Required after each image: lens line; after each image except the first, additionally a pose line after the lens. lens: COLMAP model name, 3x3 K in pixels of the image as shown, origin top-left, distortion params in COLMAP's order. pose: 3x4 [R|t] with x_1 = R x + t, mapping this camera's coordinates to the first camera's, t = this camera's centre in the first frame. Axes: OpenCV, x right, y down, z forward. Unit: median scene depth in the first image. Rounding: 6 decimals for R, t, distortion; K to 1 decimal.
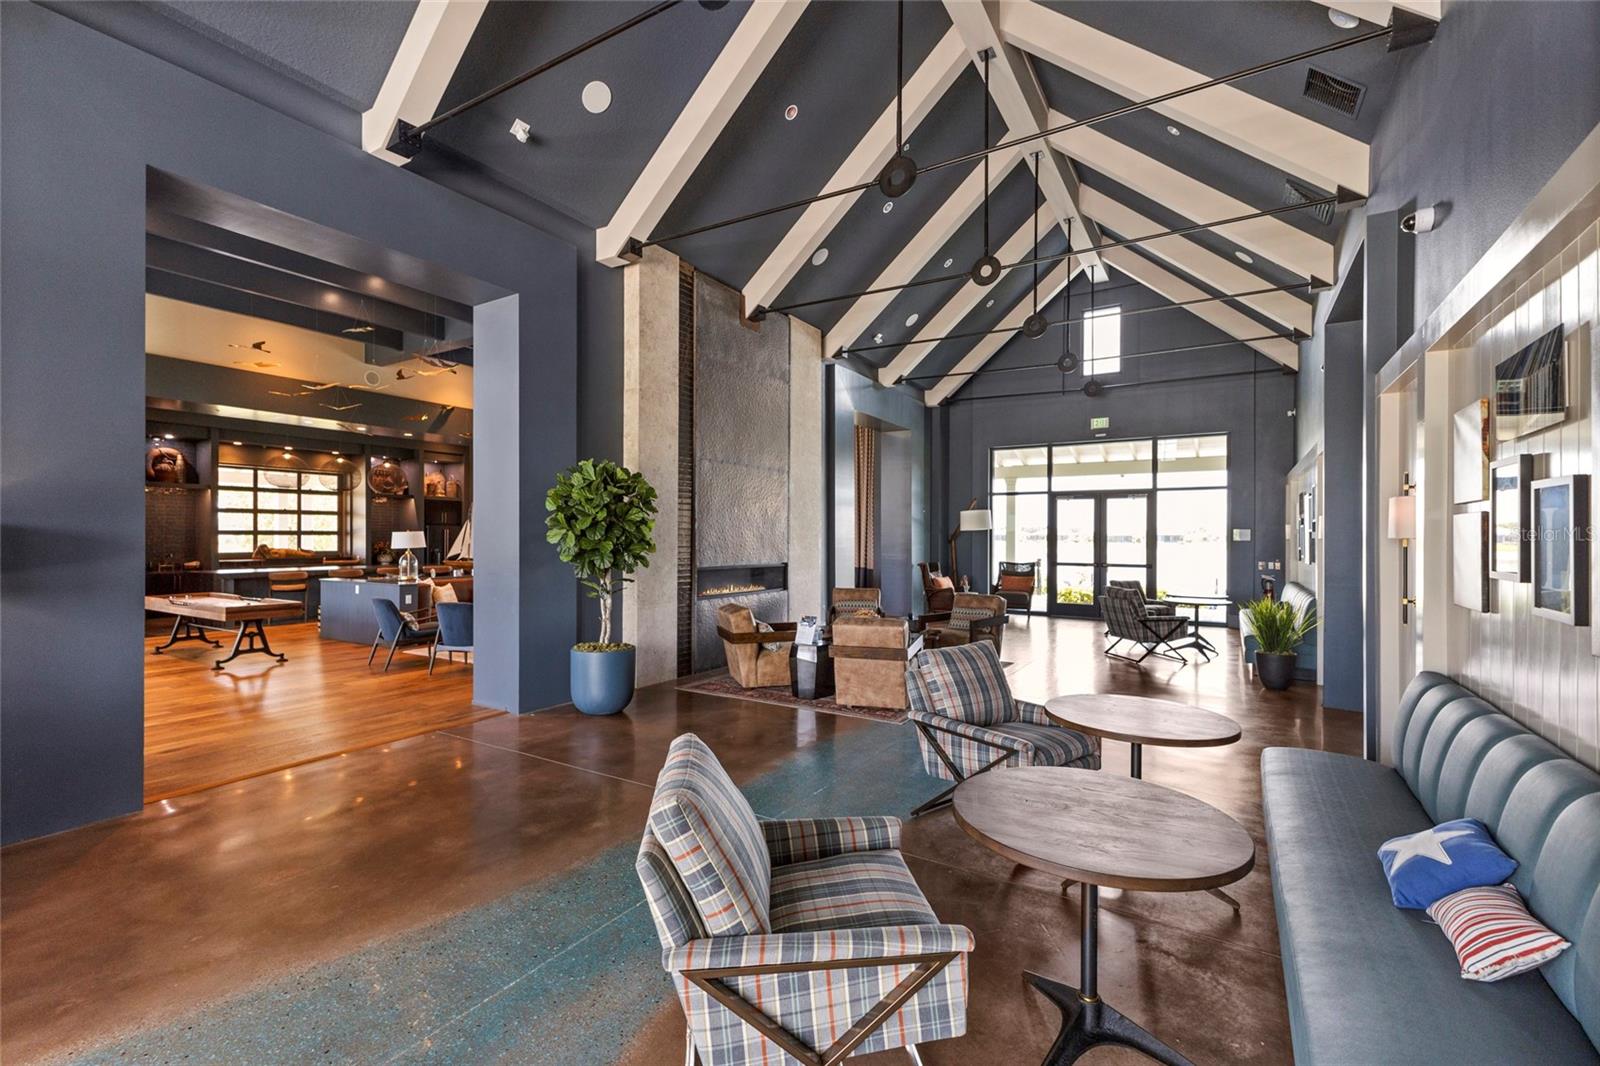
lens RADIAL K [[690.5, 0, 806.5], [0, 690.5, 537.4], [0, 0, 1]] dist [0.002735, 0.000181]
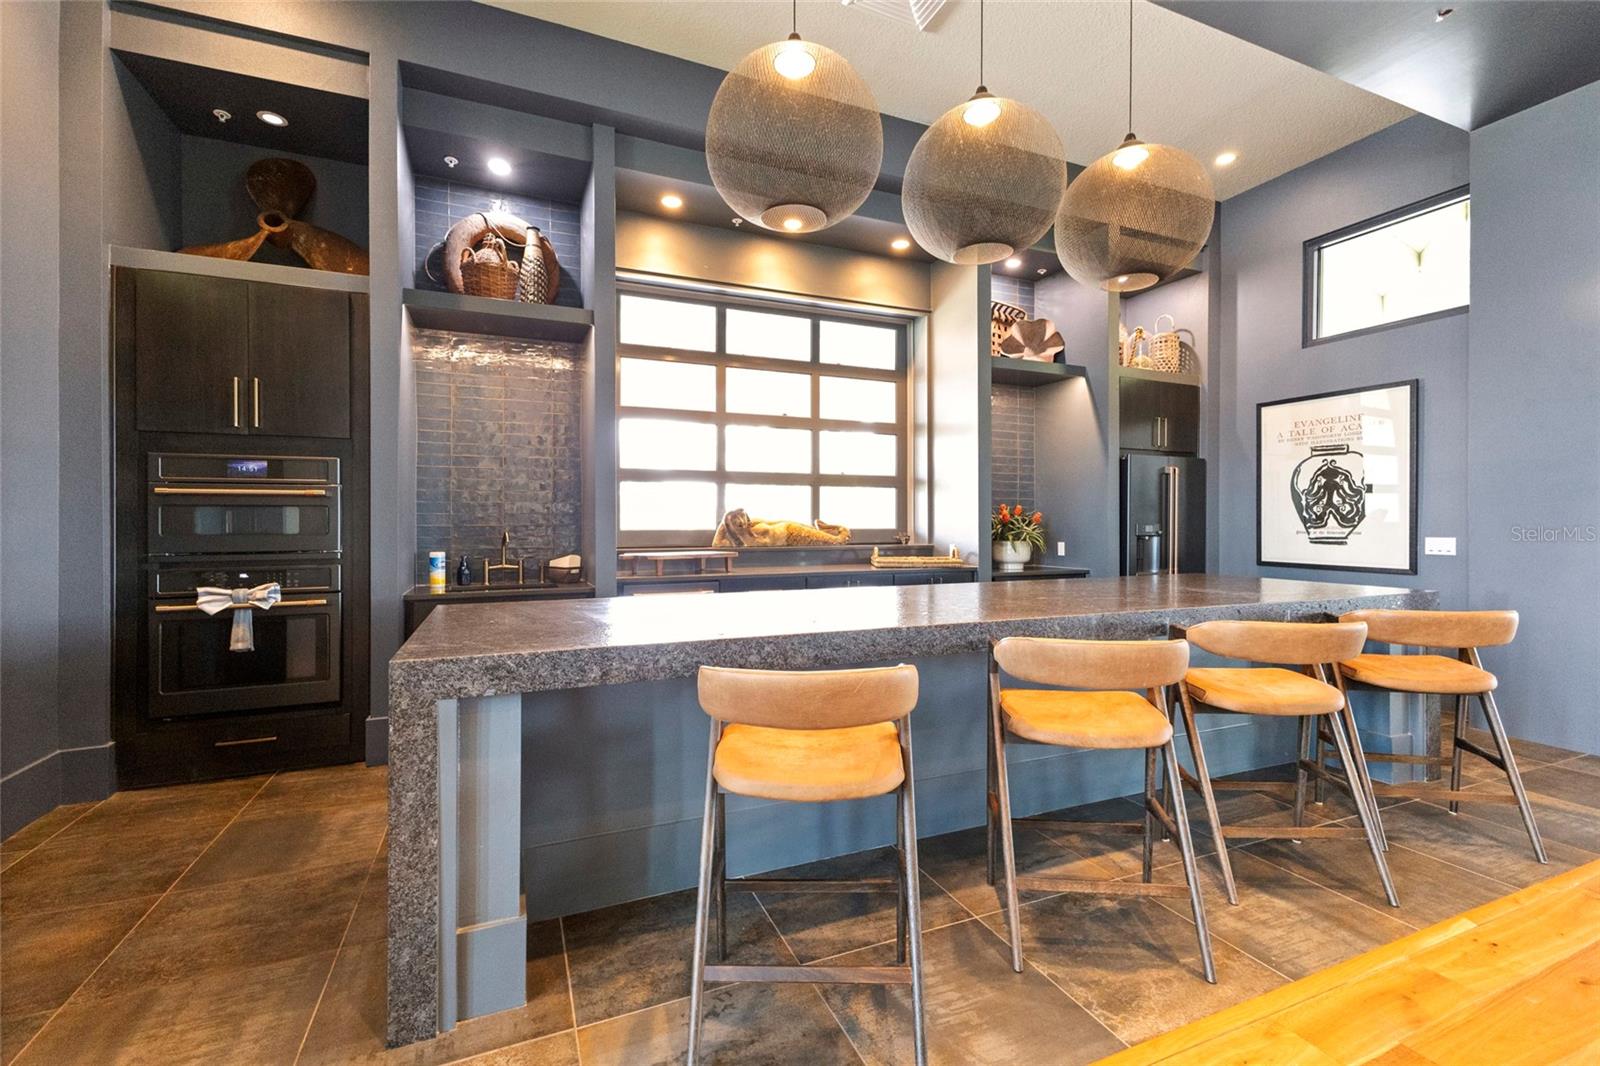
lens RADIAL K [[690.5, 0, 800.6], [0, 690.5, 529.3], [0, 0, 1]] dist [0.002735, 0.000181]
pose [[0.811570, 0.000827, -0.584254, -0.525873], [0.002480, 0.999985, 0.004860, 0.018364], [0.584249, -0.005393, 0.811556, 0.698192]]
